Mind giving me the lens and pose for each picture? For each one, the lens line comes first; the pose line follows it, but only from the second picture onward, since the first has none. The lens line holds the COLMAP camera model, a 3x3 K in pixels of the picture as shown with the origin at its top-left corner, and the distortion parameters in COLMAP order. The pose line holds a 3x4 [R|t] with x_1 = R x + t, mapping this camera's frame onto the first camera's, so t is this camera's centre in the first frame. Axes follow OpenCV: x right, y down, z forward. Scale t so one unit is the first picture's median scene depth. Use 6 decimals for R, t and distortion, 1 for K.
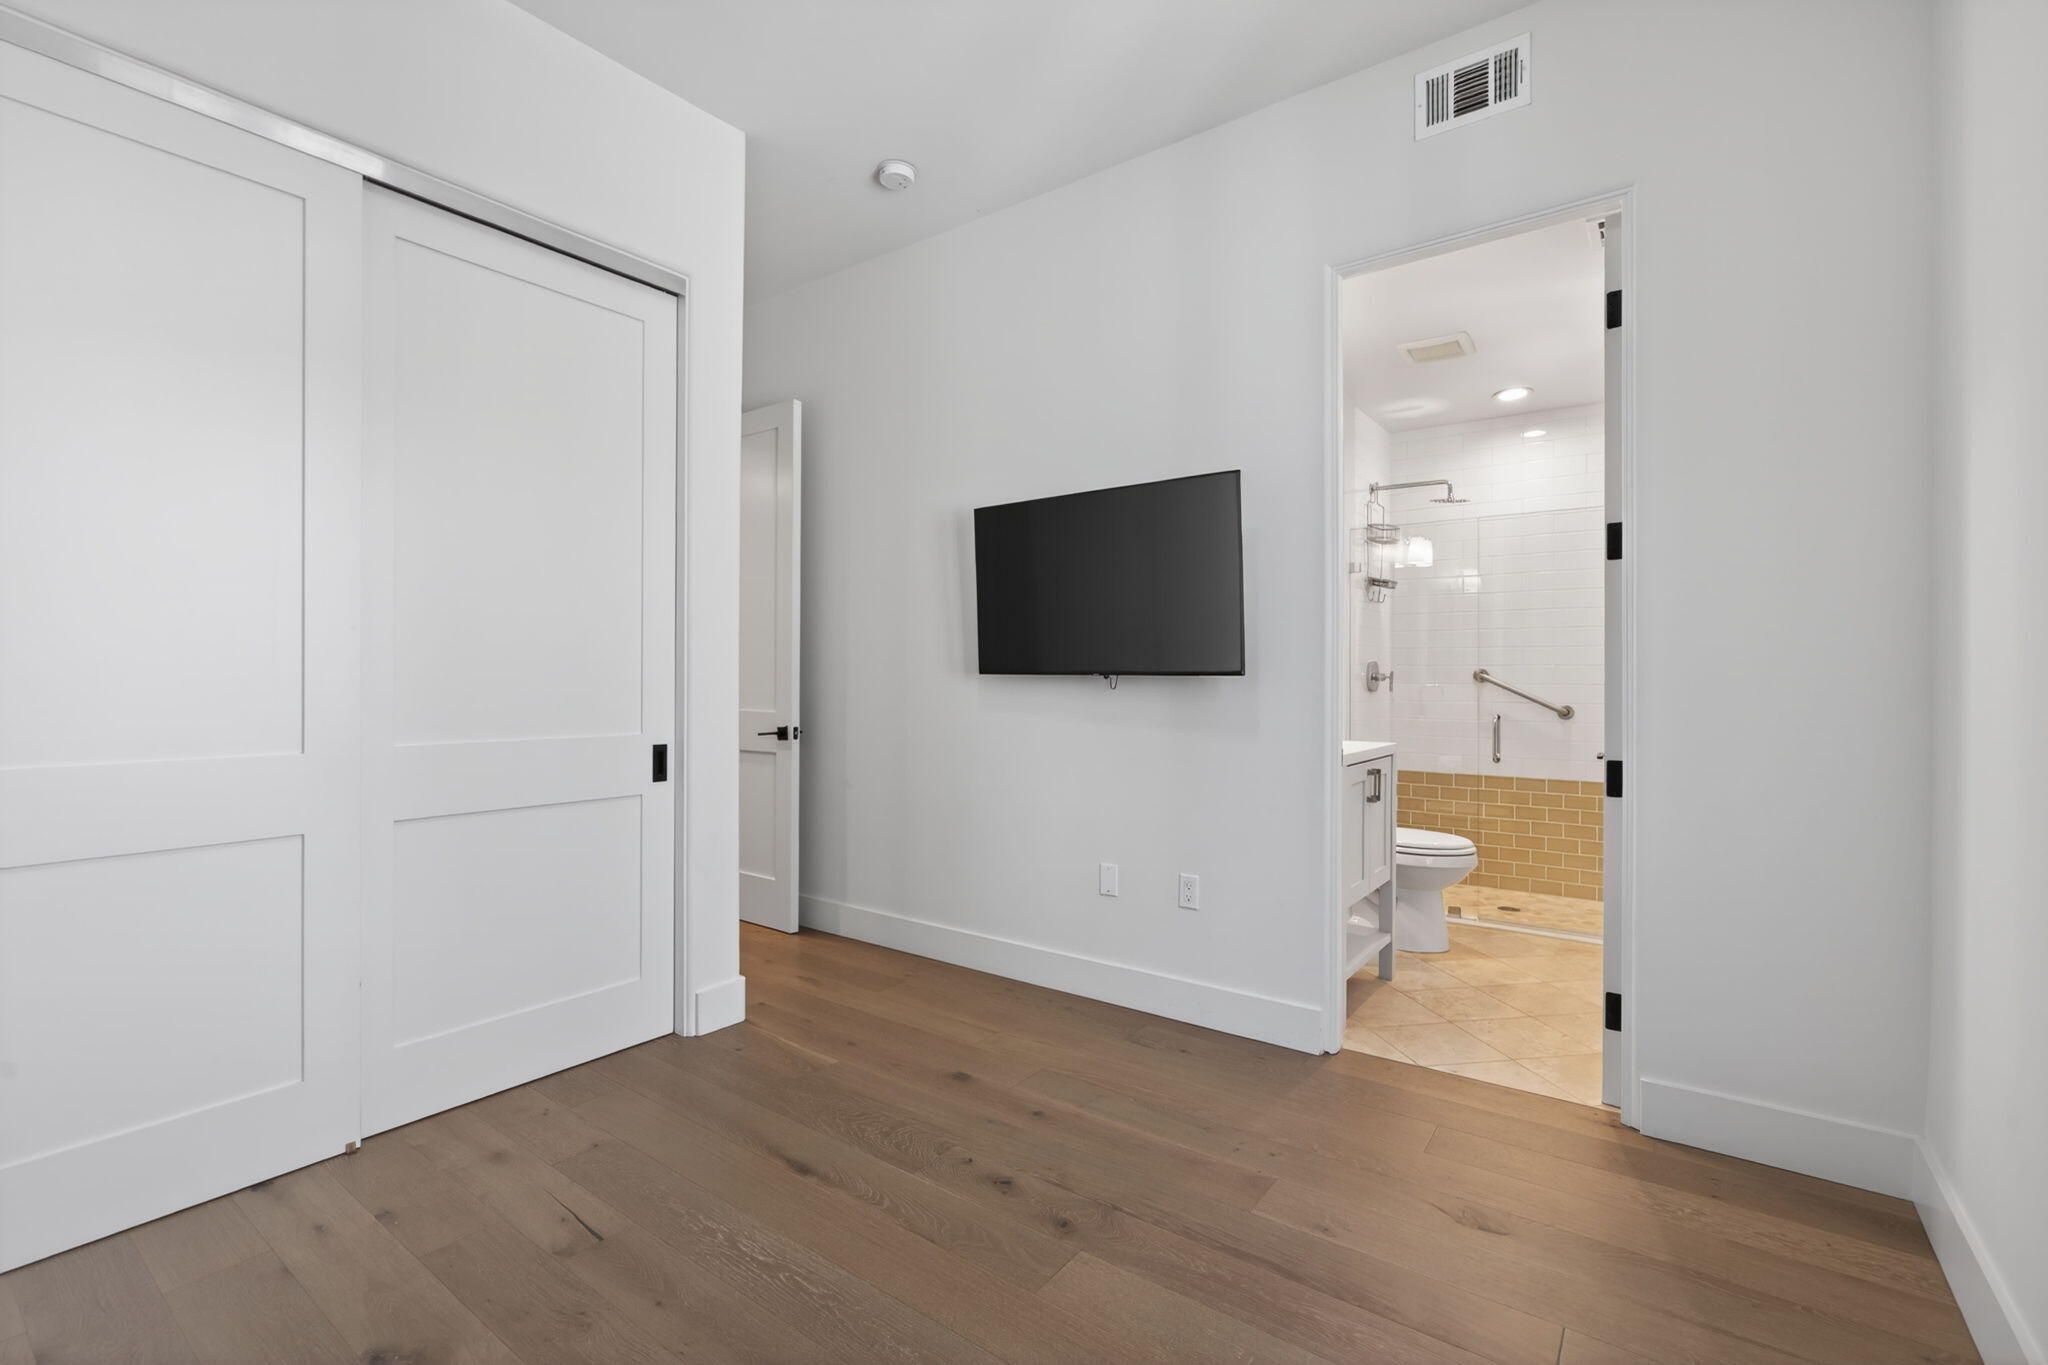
lens RADIAL K [[890.4, 0, 1031.2], [0, 890.4, 667.2], [0, 0, 1]] dist [-0.004064, 0.000862]
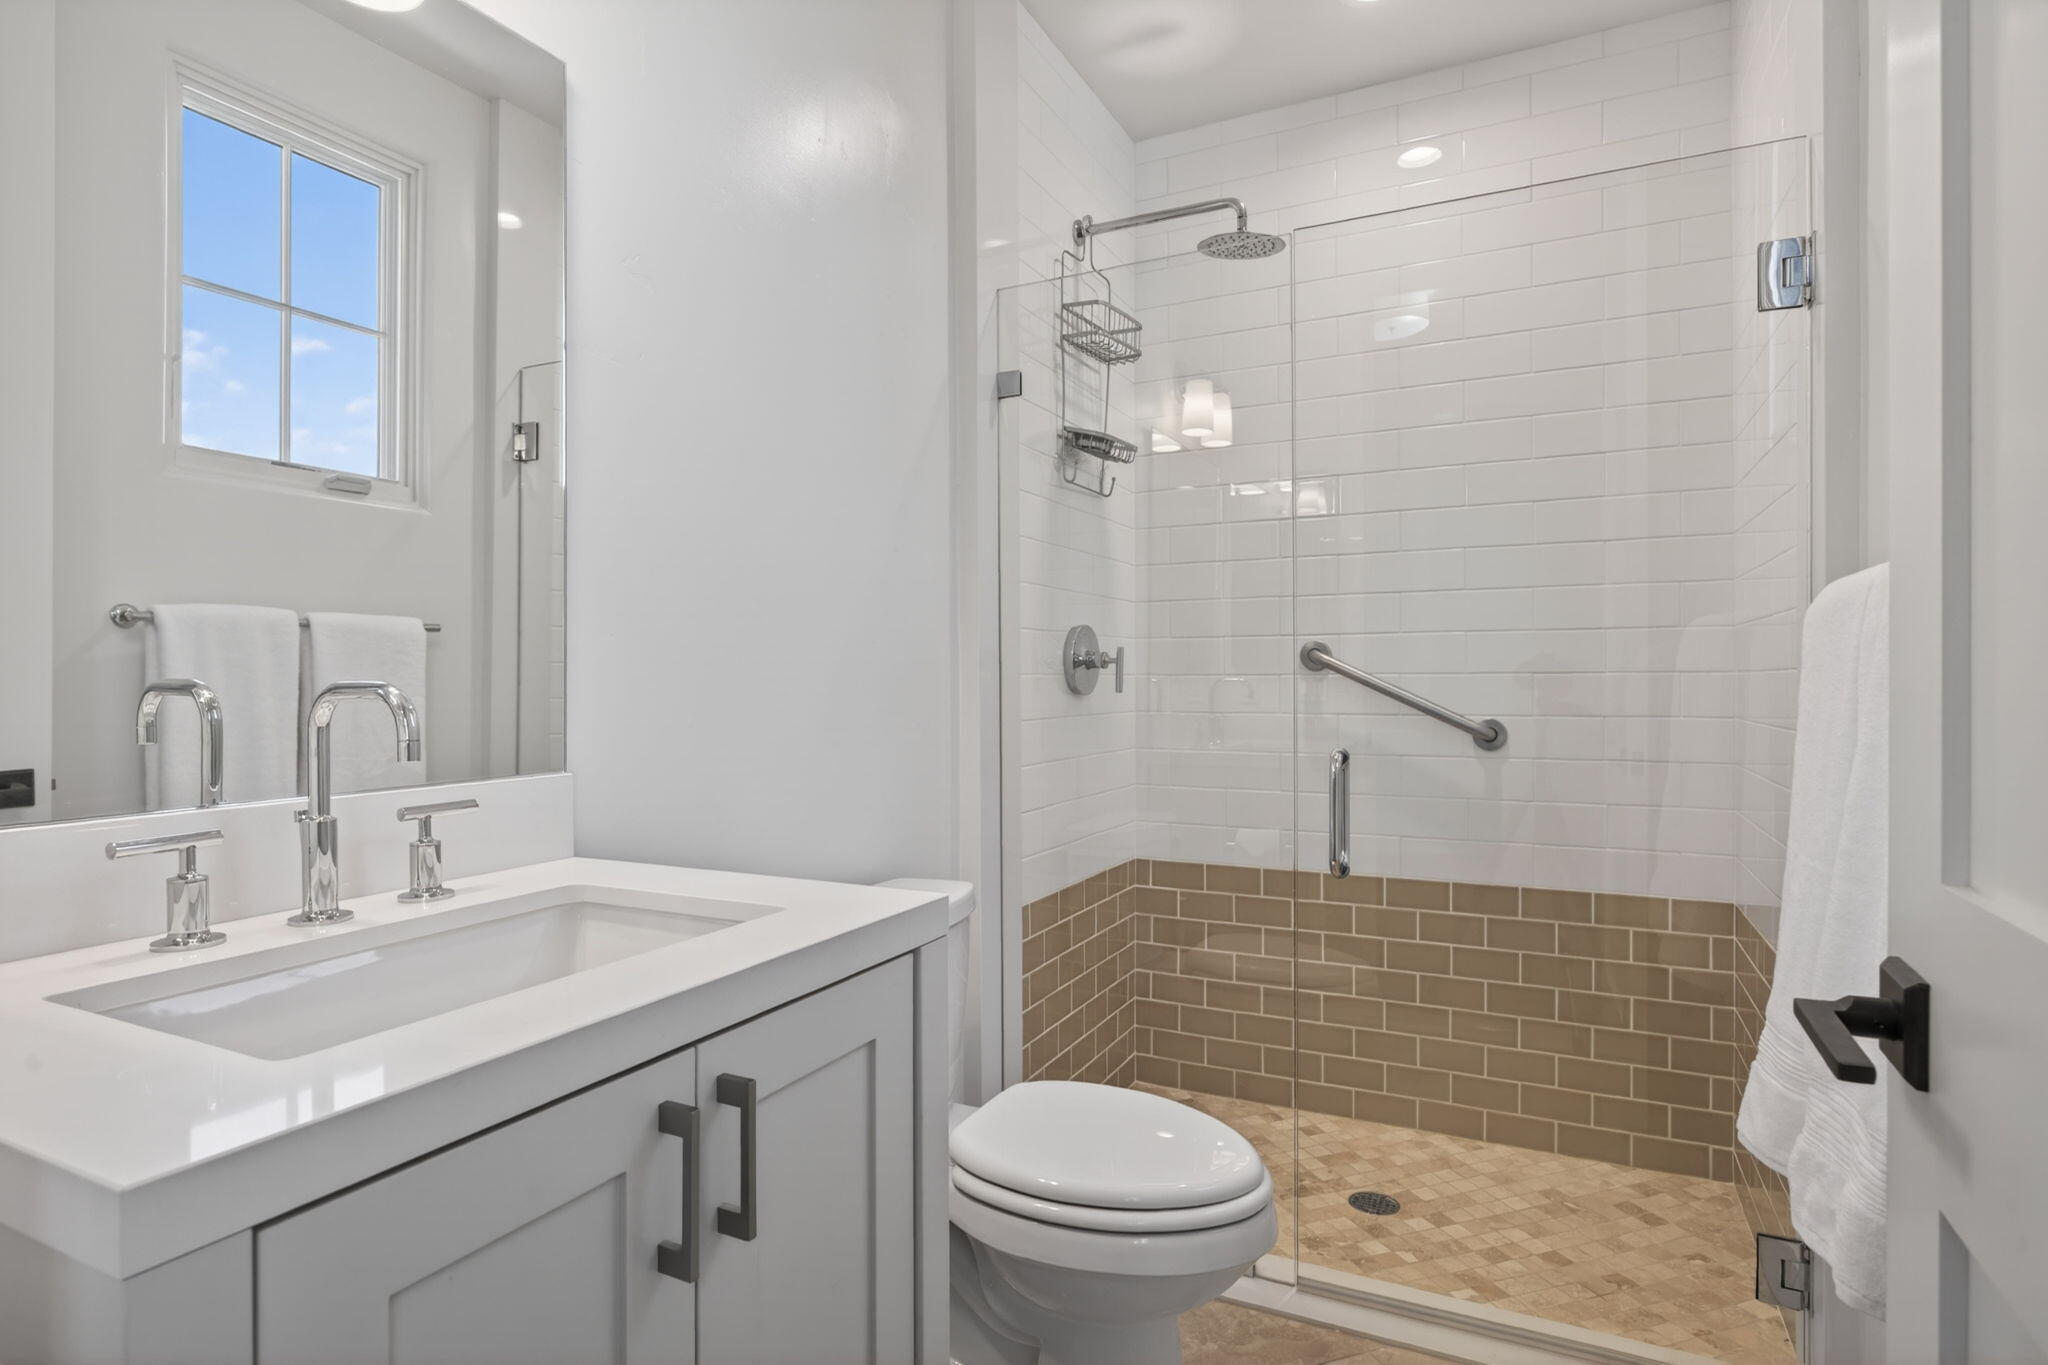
lens RADIAL K [[1064.1, 0, 1022.1], [0, 1064.1, 680.4], [0, 0, 1]] dist [-0.015197, 0.000691]
pose [[0.985522, -0.010663, 0.169212, 0.269245], [0.009357, 0.999920, 0.008515, 0.016078], [-0.169289, -0.006809, 0.985543, 0.496544]]
